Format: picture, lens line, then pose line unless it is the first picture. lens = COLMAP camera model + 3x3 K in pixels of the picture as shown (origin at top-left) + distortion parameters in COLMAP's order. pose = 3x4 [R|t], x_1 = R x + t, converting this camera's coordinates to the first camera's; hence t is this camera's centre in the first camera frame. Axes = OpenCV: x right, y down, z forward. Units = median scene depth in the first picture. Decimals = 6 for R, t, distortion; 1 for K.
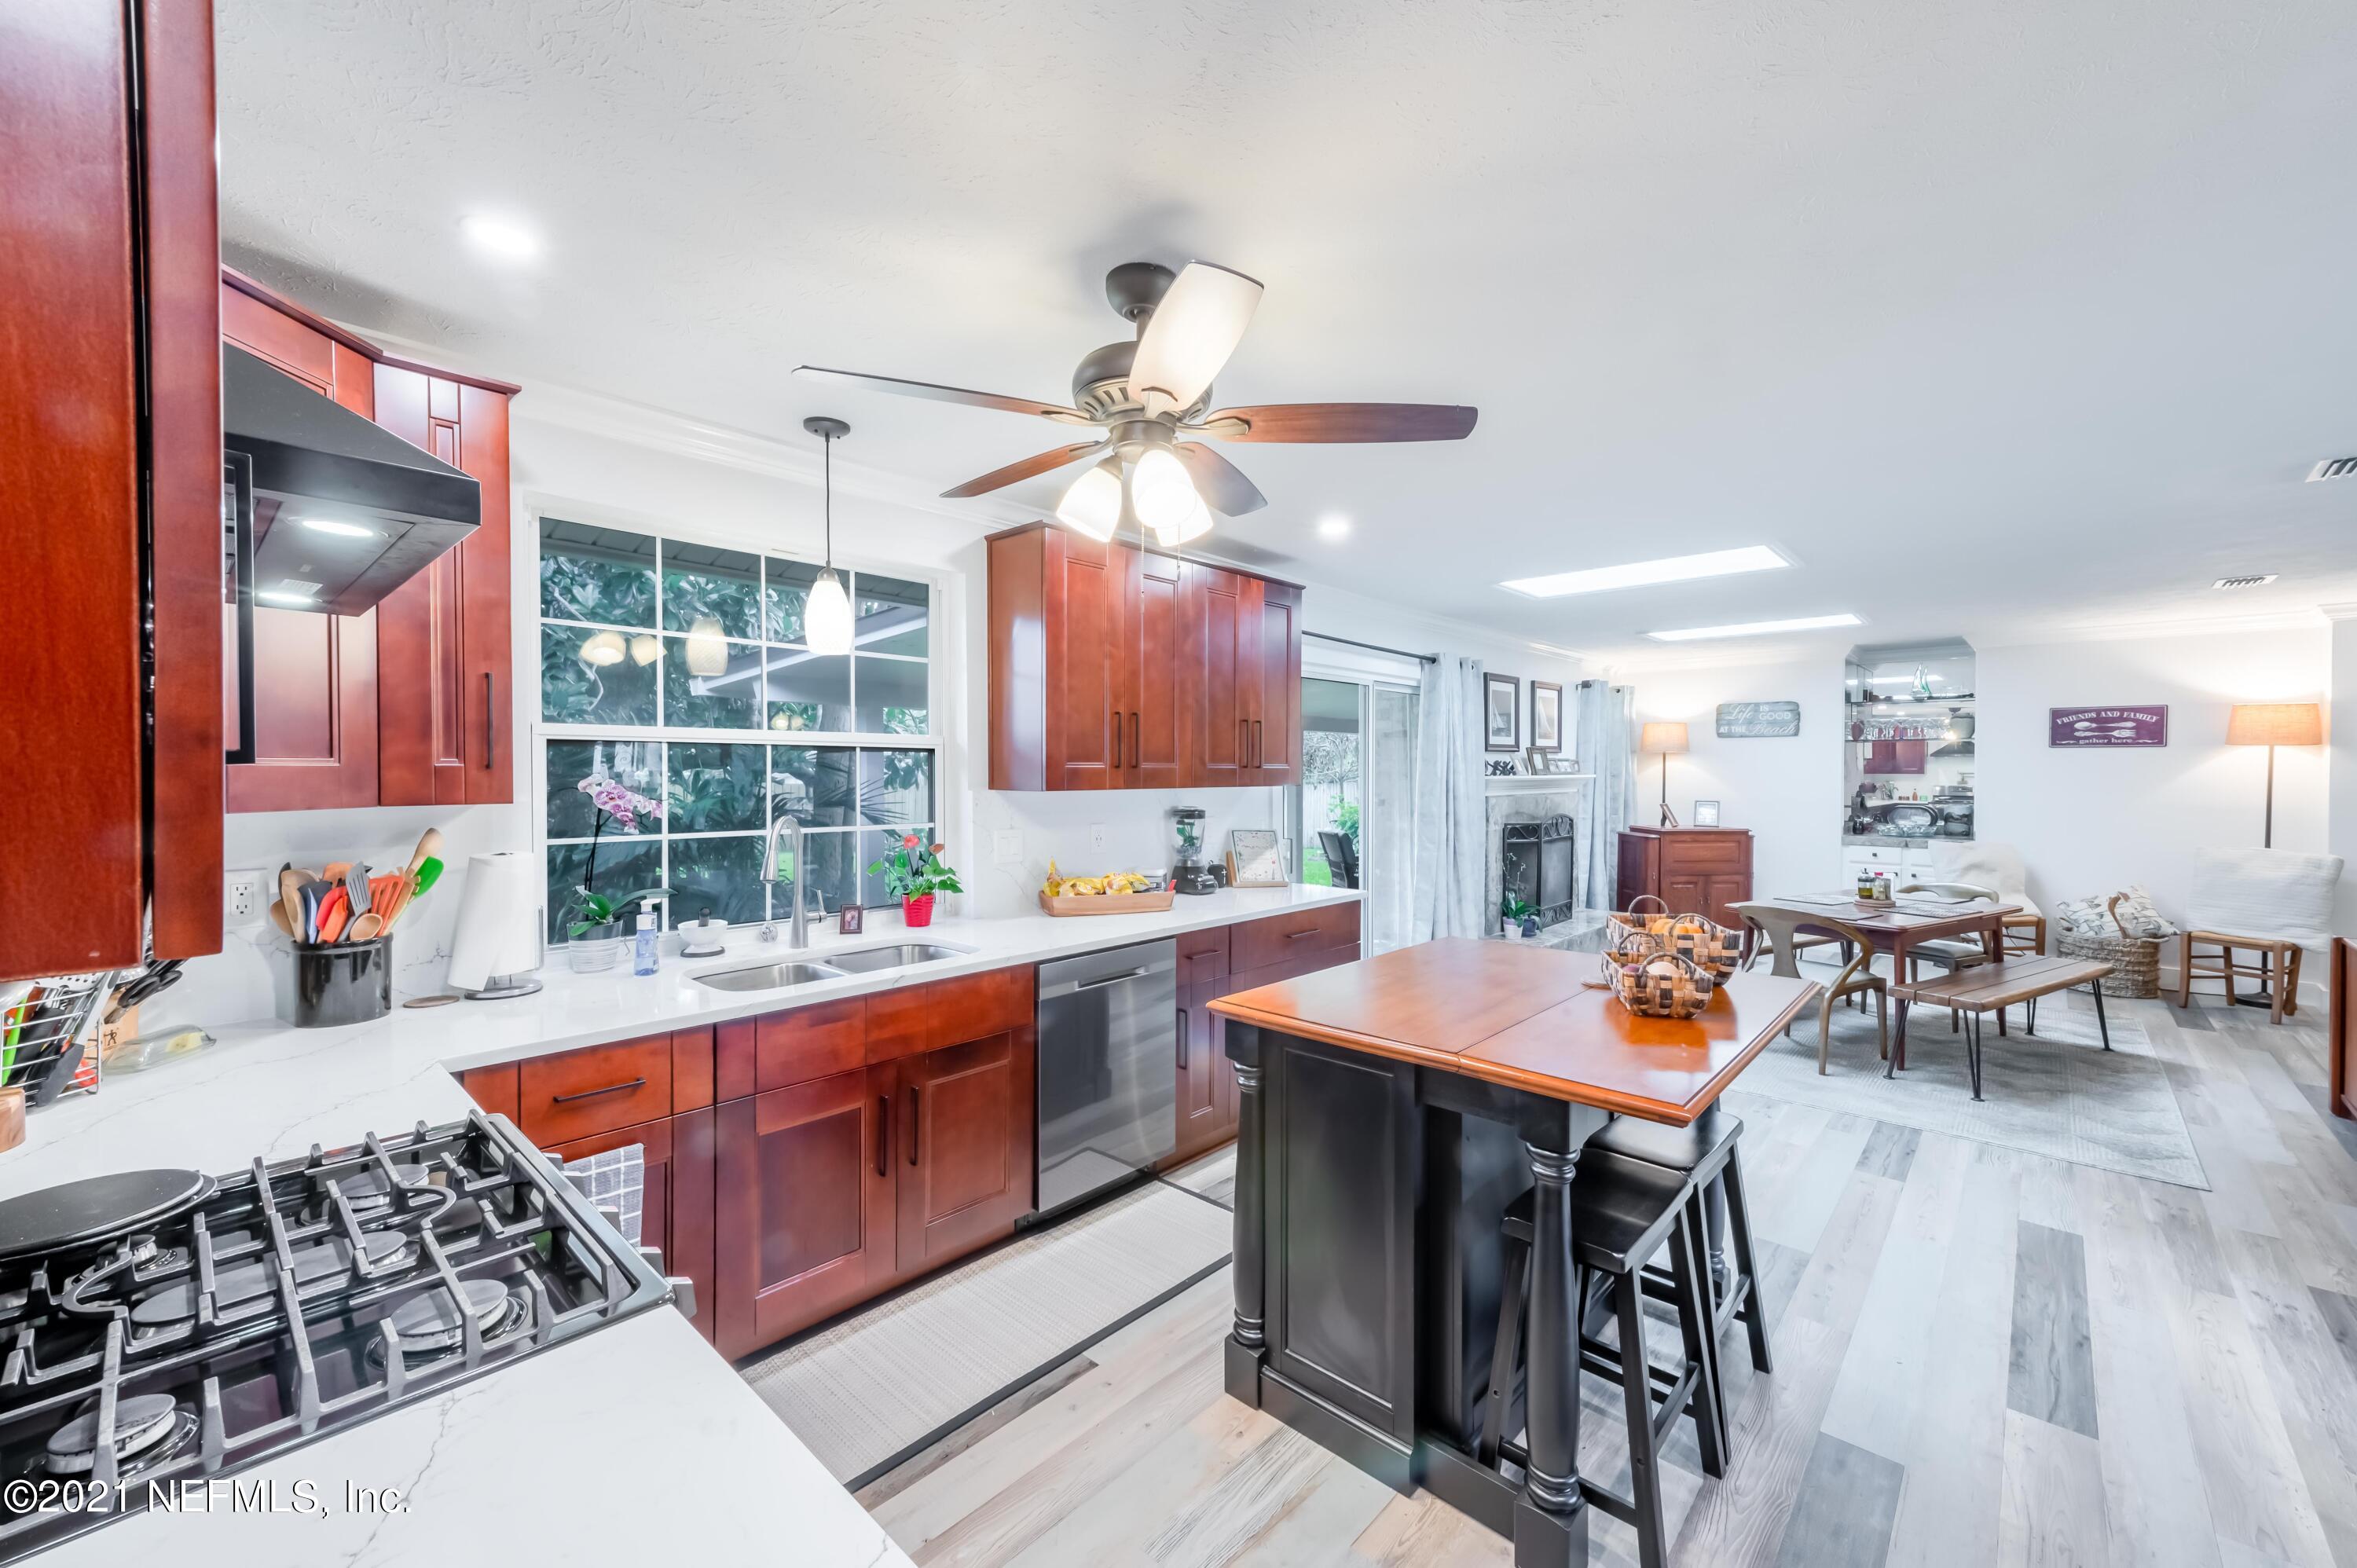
lens RADIAL K [[924.3, 0, 1160.0], [0, 924.3, 788.3], [0, 0, 1]] dist [0.002380, -0.000005]
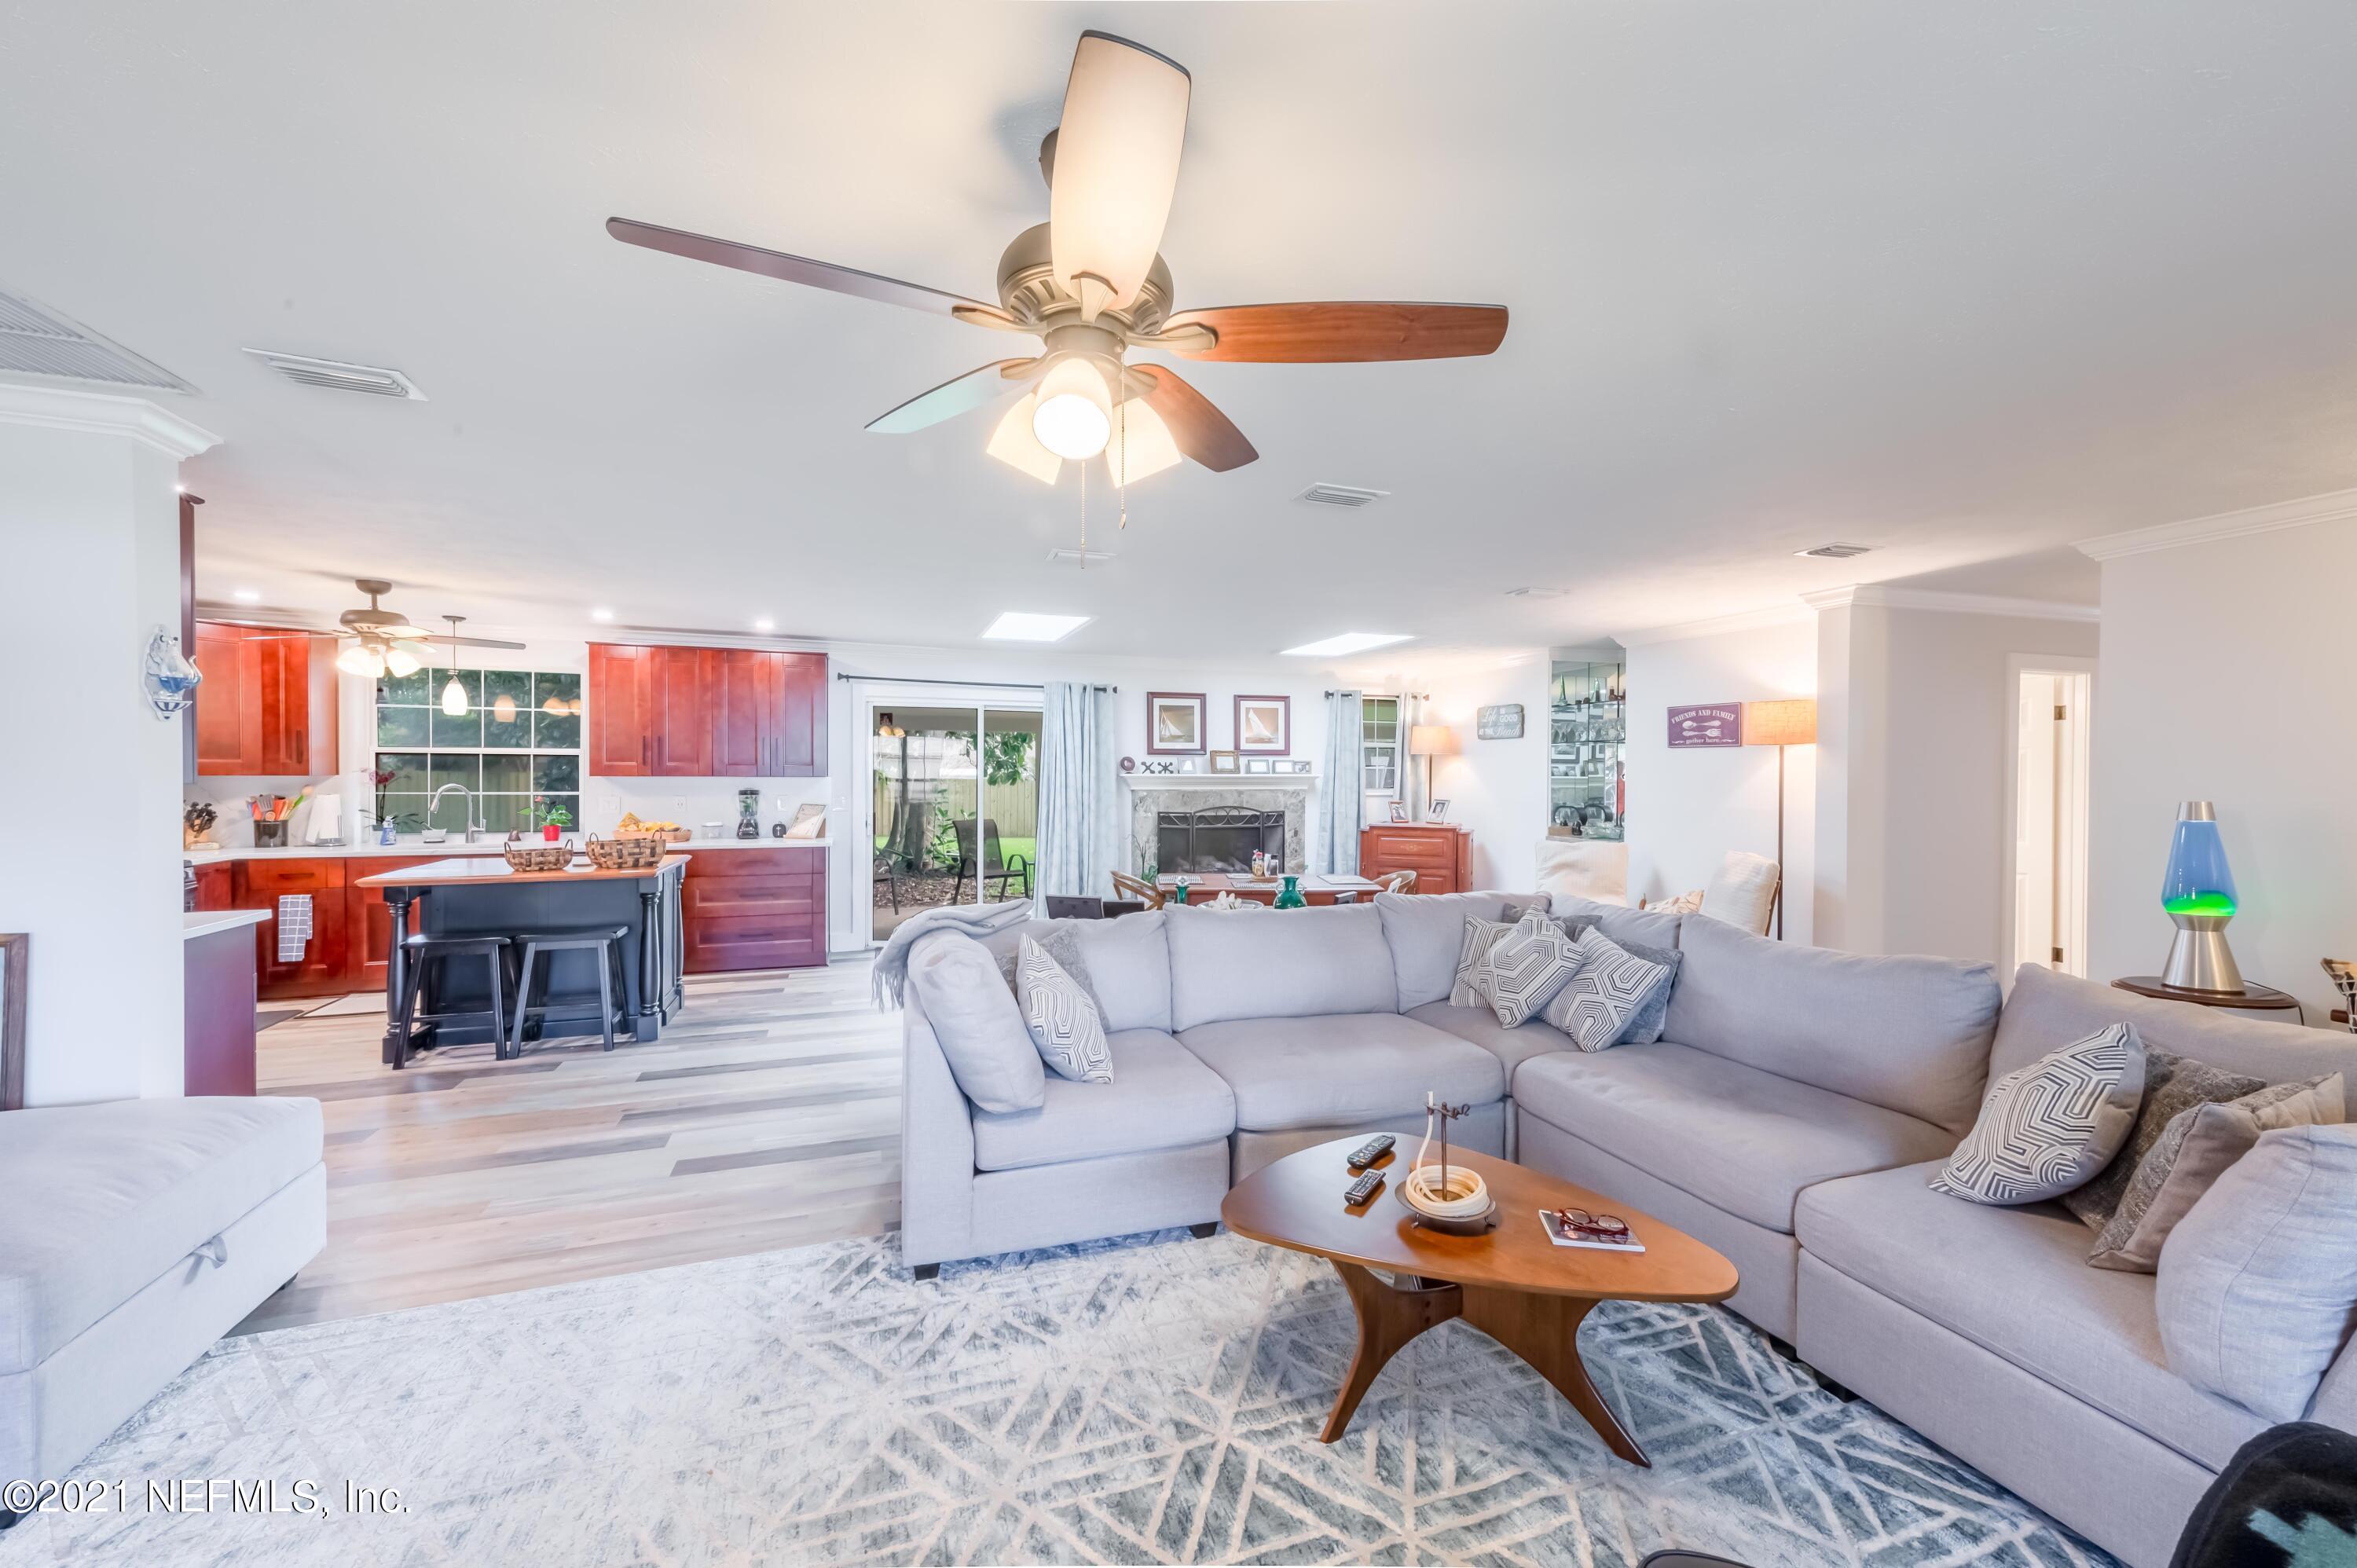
lens RADIAL K [[924.3, 0, 1185.4], [0, 924.3, 786.2], [0, 0, 1]] dist [0.002380, -0.000005]
pose [[0.885770, 0.012568, -0.463954, 1.524815], [-0.014557, 0.999894, -0.000707, 0.005585], [0.463896, 0.007380, 0.885859, -0.137090]]
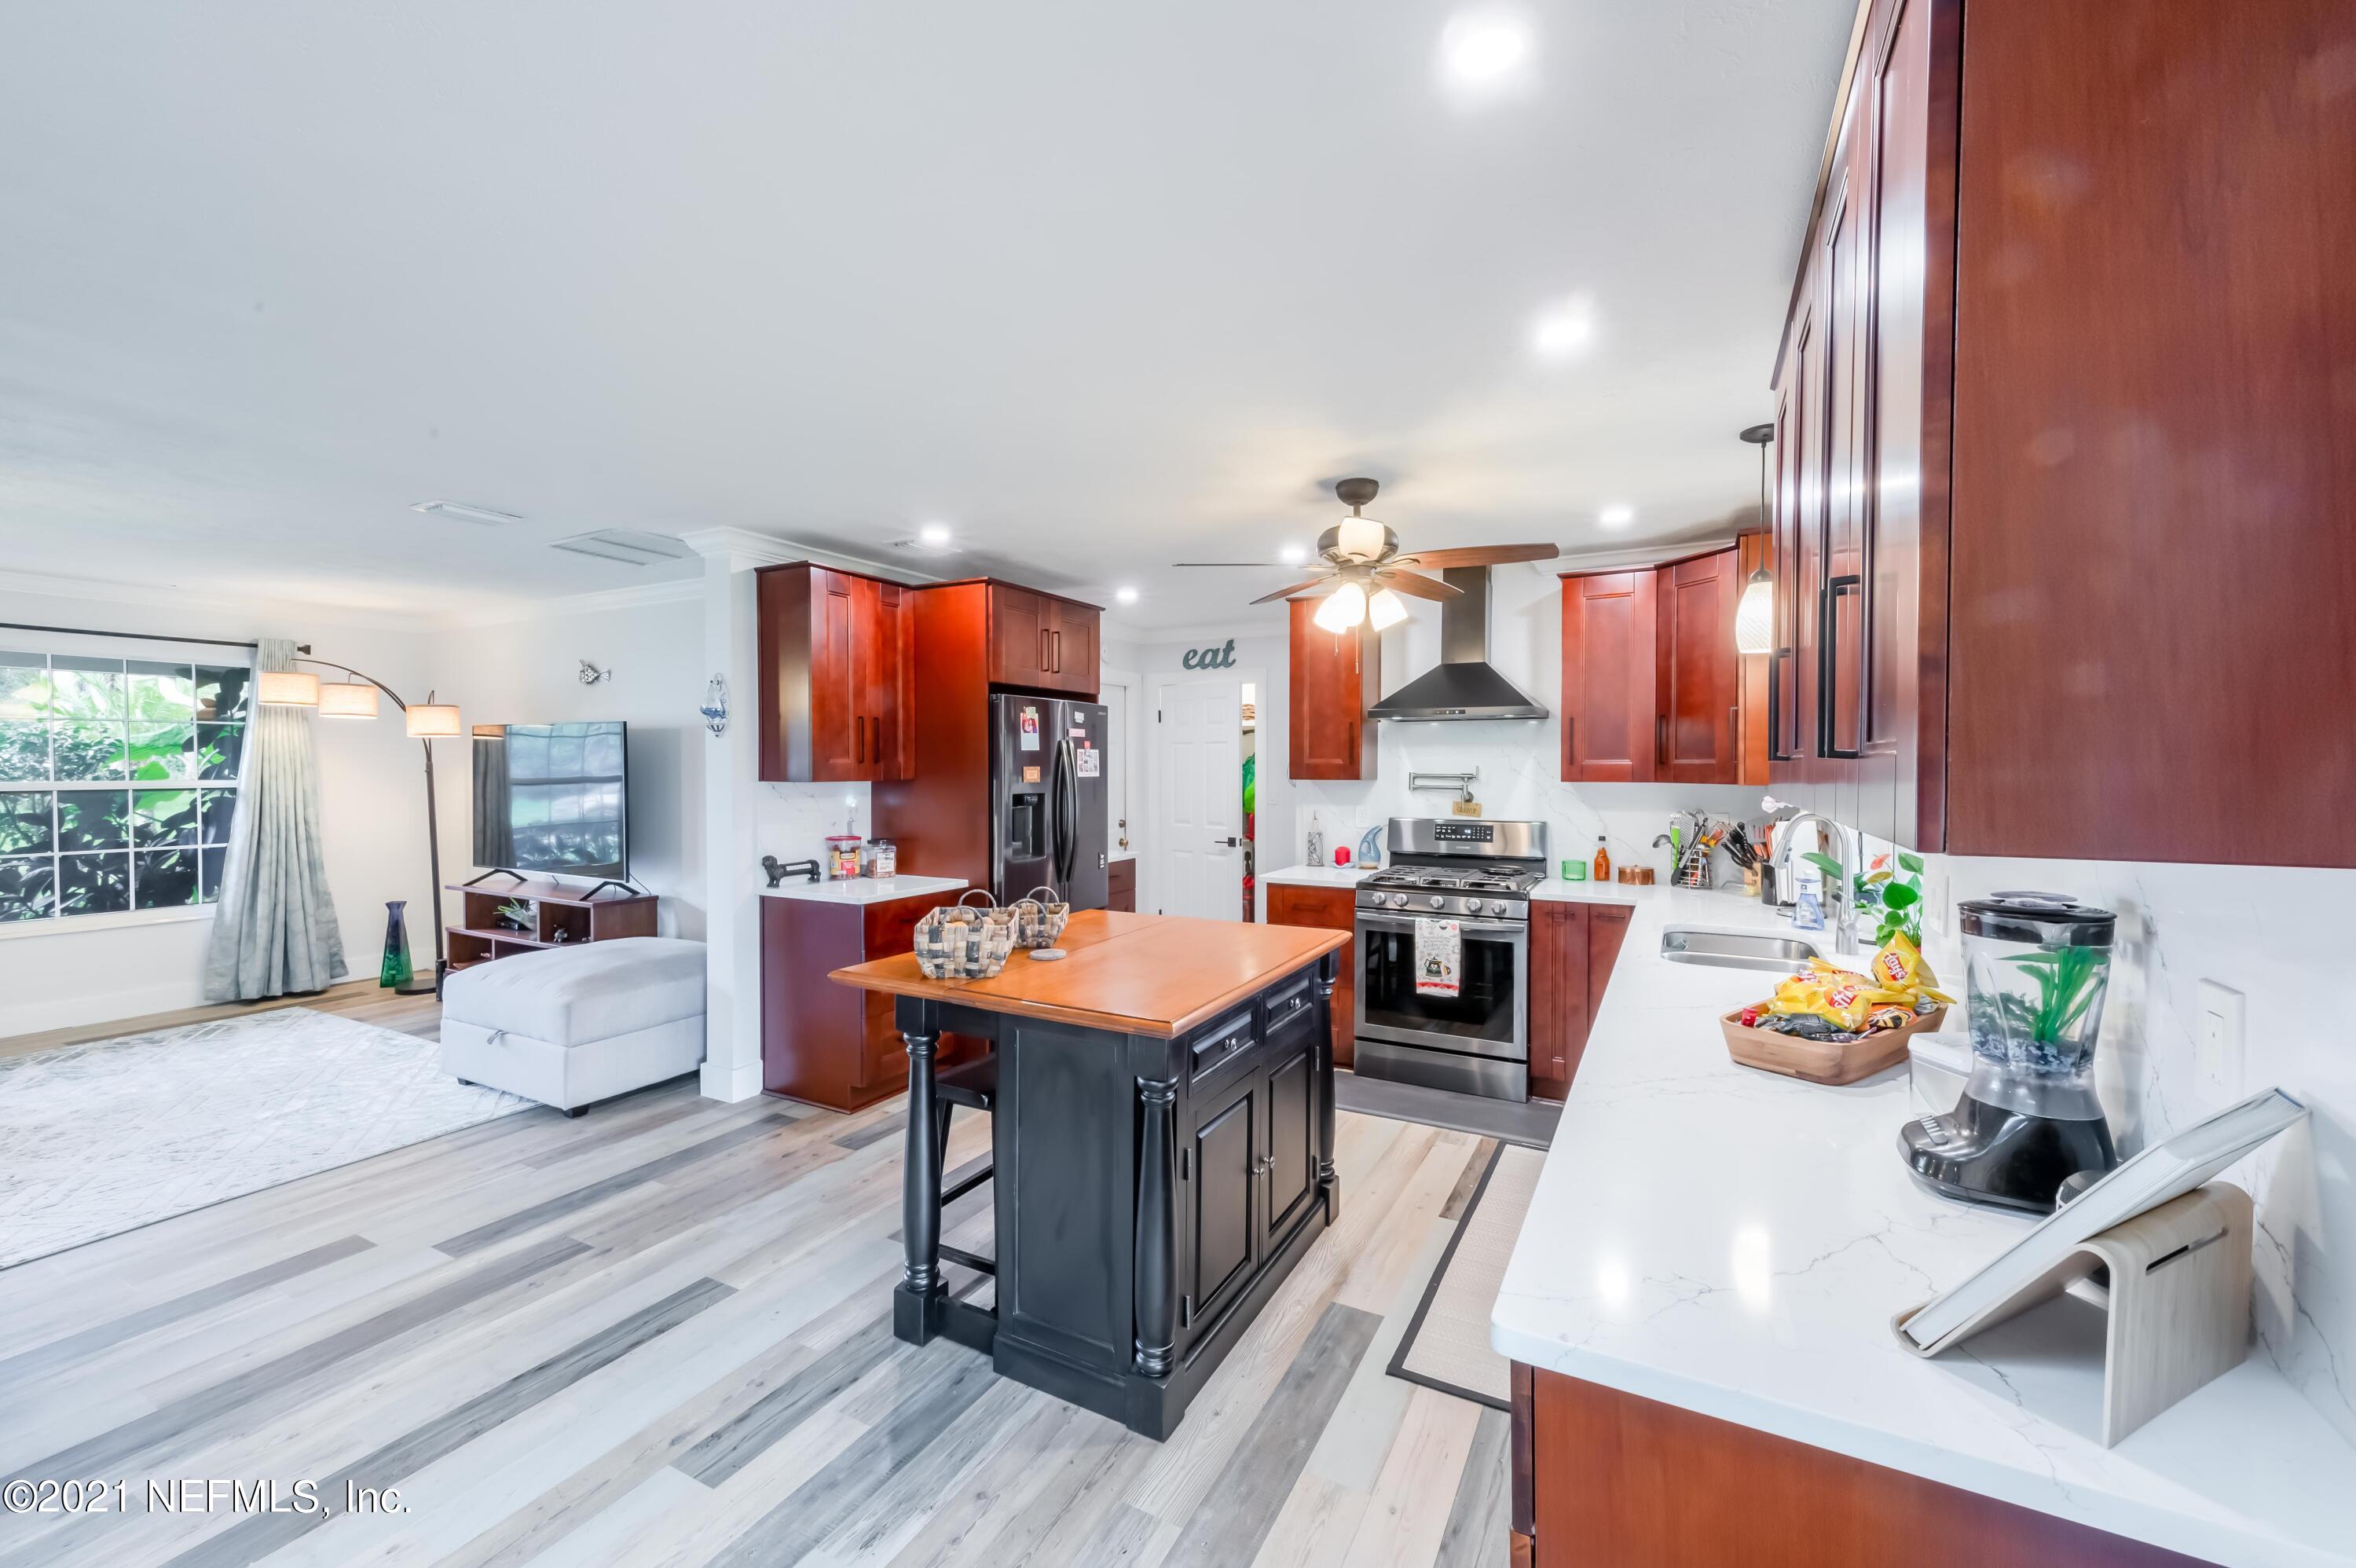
lens RADIAL K [[924.0, 0, 1183.0], [0, 924.0, 787.8], [0, 0, 1]] dist [0.002380, -0.000005]
pose [[-0.962434, 0.003773, -0.271488, 0.354290], [-0.008603, 0.998978, 0.044381, -0.023188], [0.271378, 0.045050, -0.961418, 1.186565]]
